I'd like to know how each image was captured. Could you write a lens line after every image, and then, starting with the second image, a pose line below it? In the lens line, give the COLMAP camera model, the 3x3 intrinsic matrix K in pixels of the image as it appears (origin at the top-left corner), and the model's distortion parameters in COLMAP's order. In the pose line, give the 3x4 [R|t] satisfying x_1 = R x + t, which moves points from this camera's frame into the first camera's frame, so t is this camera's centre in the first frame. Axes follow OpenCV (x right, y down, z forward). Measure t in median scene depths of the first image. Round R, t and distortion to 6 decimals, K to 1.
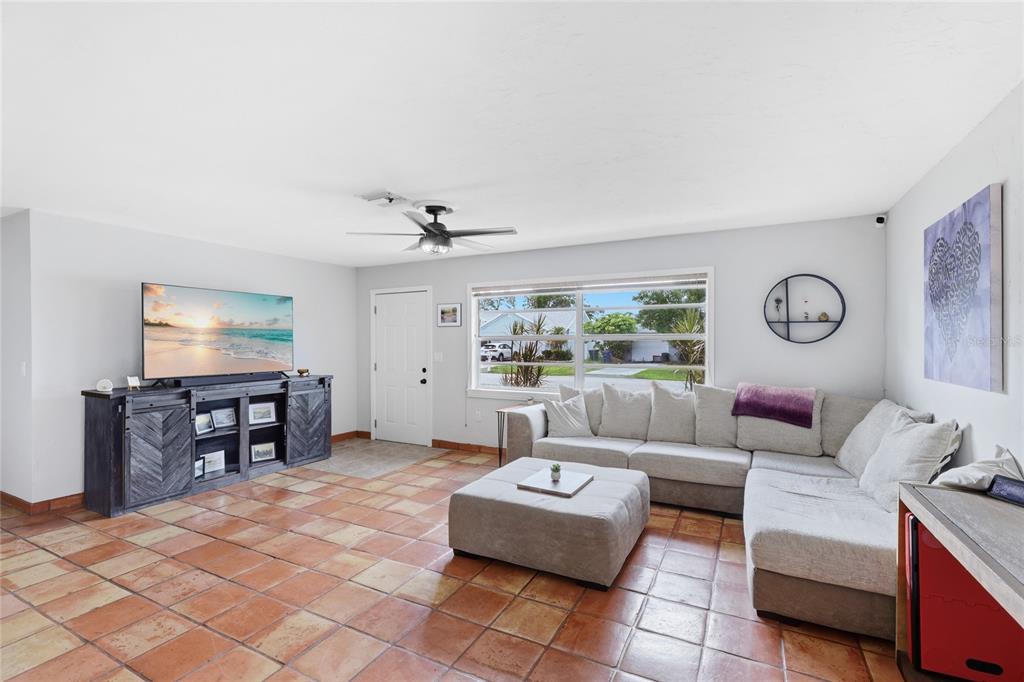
lens RADIAL K [[457.3, 0, 508.3], [0, 457.3, 345.0], [0, 0, 1]] dist [-0.006119, 0.003579]
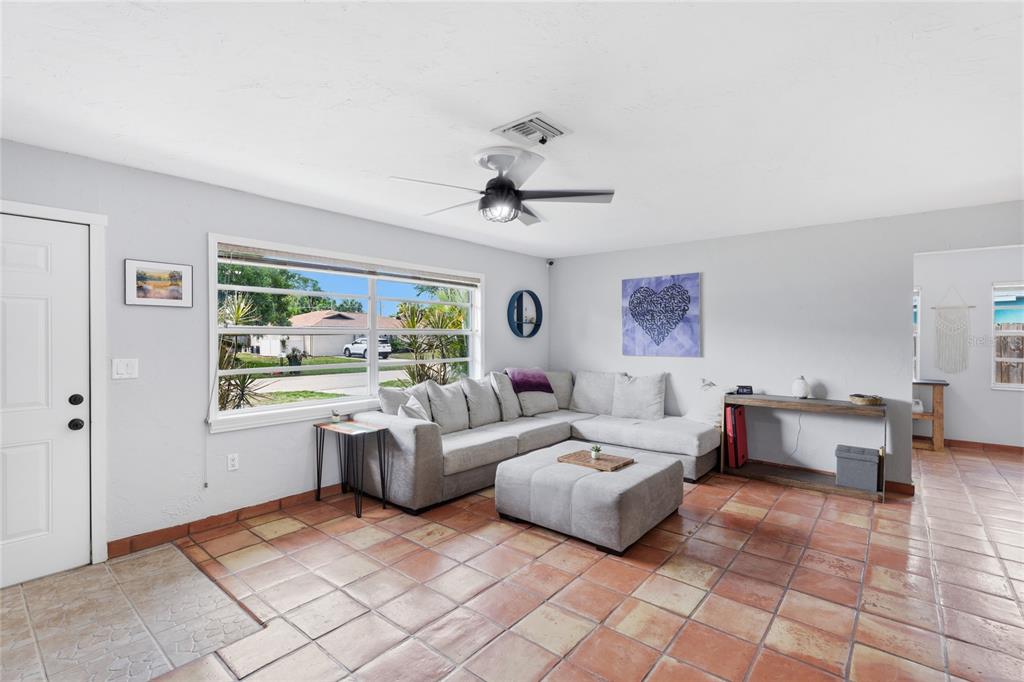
lens RADIAL K [[460.2, 0, 519.5], [0, 460.2, 341.5], [0, 0, 1]] dist [-0.001061, -0.000490]
pose [[0.213293, -0.008529, 0.976951, -0.770538], [0.007178, 0.999949, 0.007163, -0.002752], [-0.976962, 0.005485, 0.213343, 0.694225]]
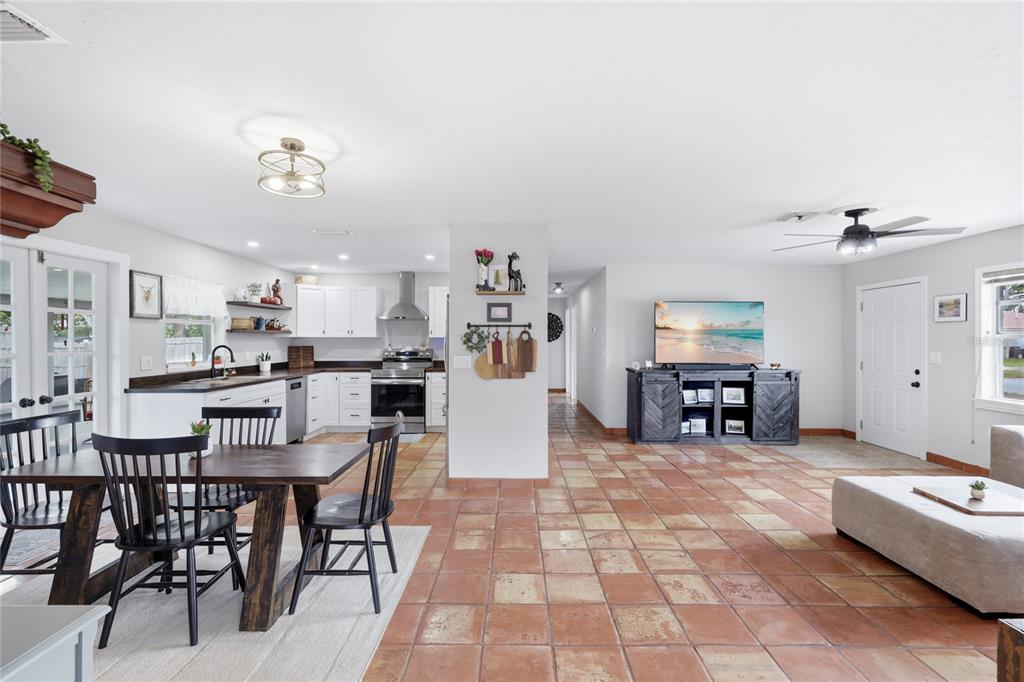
lens RADIAL K [[457.3, 0, 519.2], [0, 457.3, 340.2], [0, 0, 1]] dist [-0.006119, 0.003579]
pose [[0.465946, 0.004009, -0.884804, 0.344587], [-0.008769, 0.999962, -0.000087, 0.000582], [0.884770, 0.007799, 0.465963, -0.134114]]
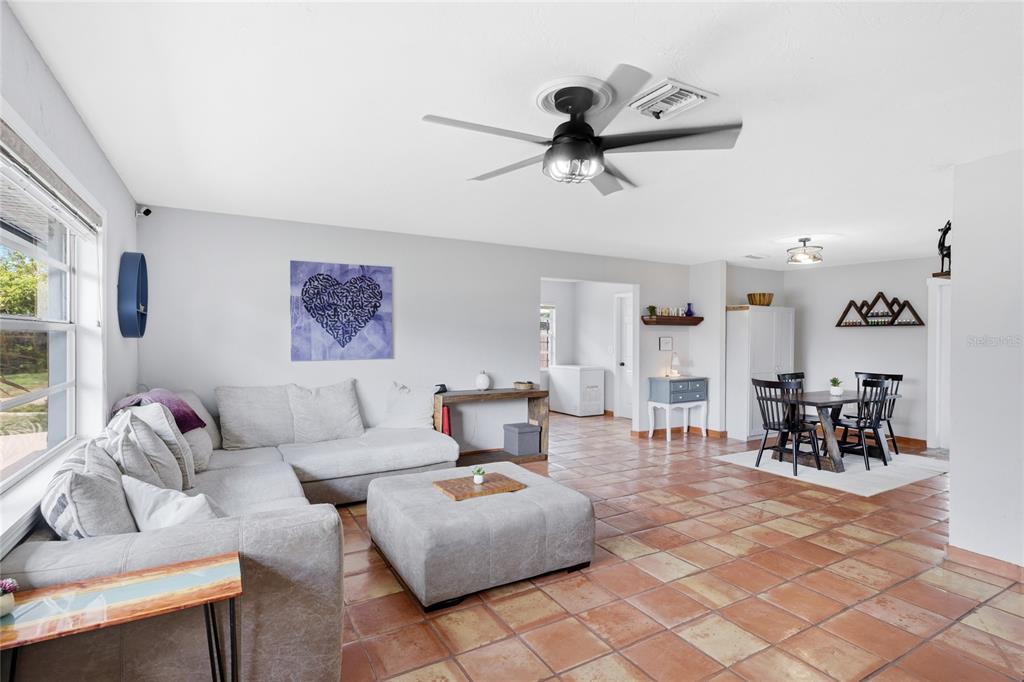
lens RADIAL K [[486.8, 0, 498.7], [0, 486.8, 341.5], [0, 0, 1]] dist [0.003516, -0.000564]
pose [[-0.825757, -0.004843, 0.564005, -0.361382], [0.002994, 0.999911, 0.012969, -0.006097], [-0.564018, 0.012398, -0.825669, 1.330164]]
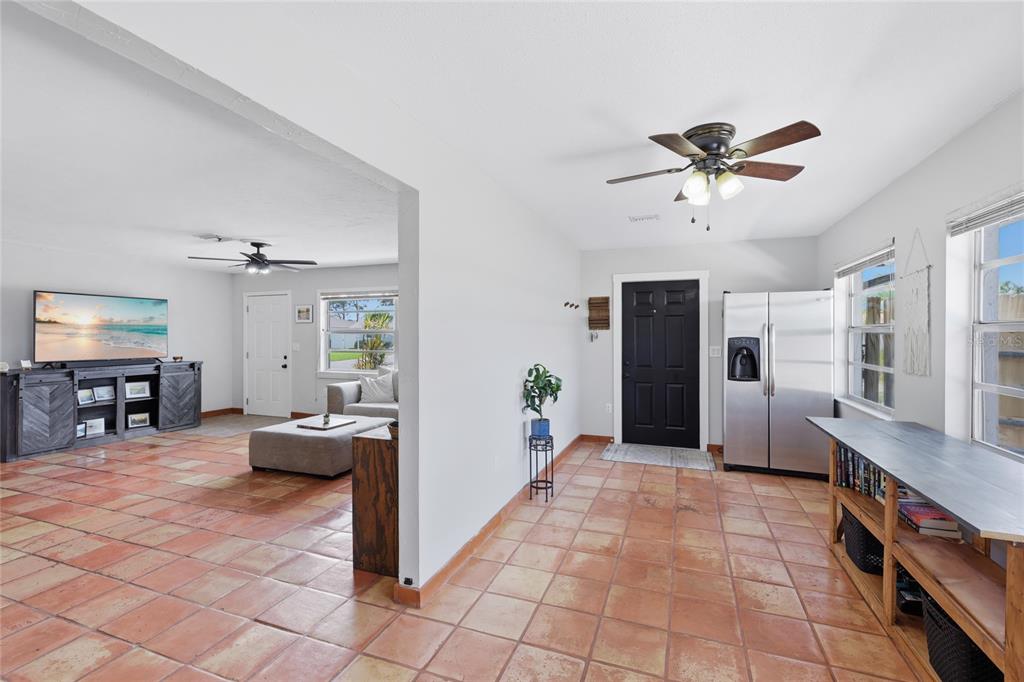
lens RADIAL K [[457.3, 0, 504.6], [0, 457.3, 331.4], [0, 0, 1]] dist [-0.006119, 0.003579]
pose [[0.993095, -0.000776, 0.117311, 0.388745], [0.002466, 0.999895, -0.014266, 0.004830], [-0.117288, 0.014456, 0.992993, -0.464304]]
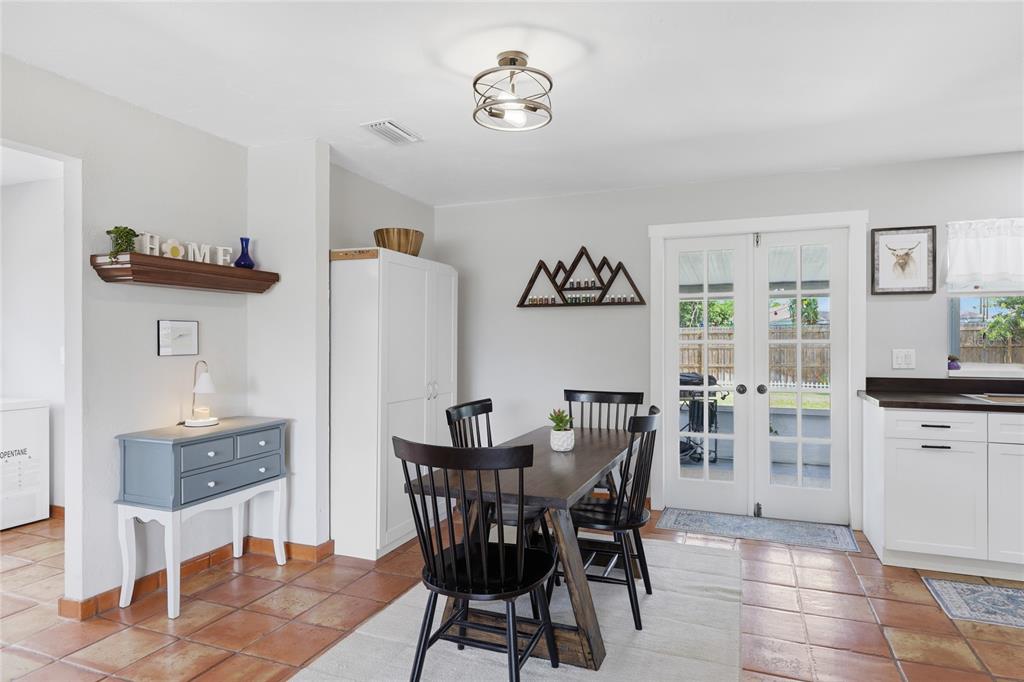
lens RADIAL K [[600.9, 0, 502.0], [0, 600.9, 340.4], [0, 0, 1]] dist [0.000305, -0.001084]
pose [[-0.995908, 0.001876, -0.090356, -0.241115], [0.001047, 0.999957, 0.009228, 0.021285], [0.090369, 0.009096, -0.995867, 0.462305]]
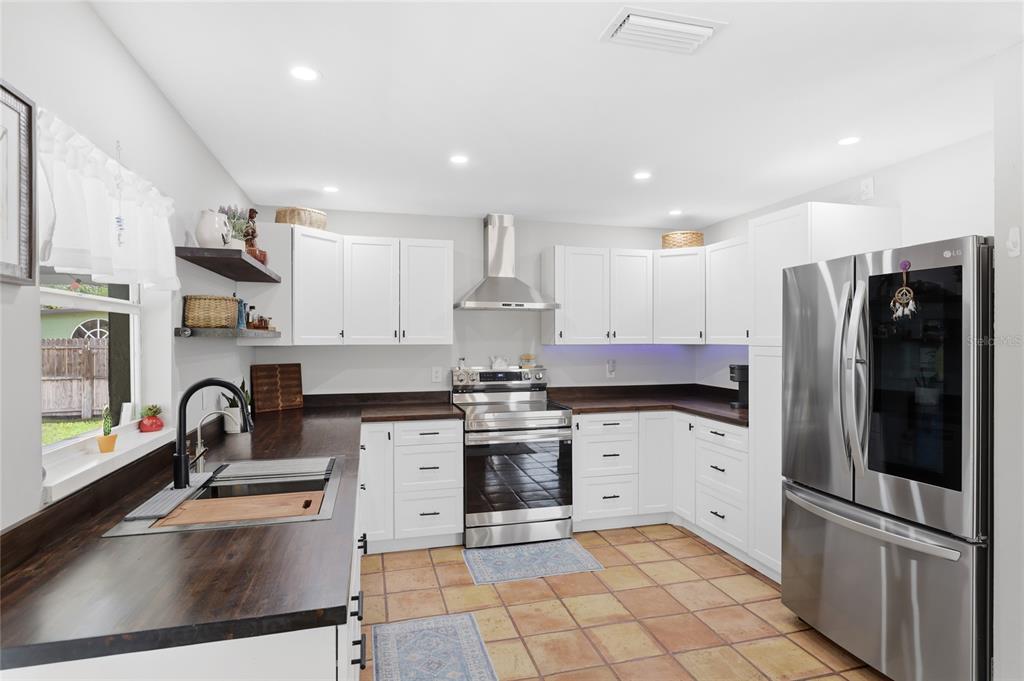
lens RADIAL K [[532.7, 0, 506.6], [0, 532.7, 337.4], [0, 0, 1]] dist [-0.001635, -0.001561]
pose [[0.673899, -0.001127, -0.738823, -0.575856], [-0.006309, 0.999954, -0.007280, -0.011473], [0.738797, 0.009567, 0.673860, -0.376949]]
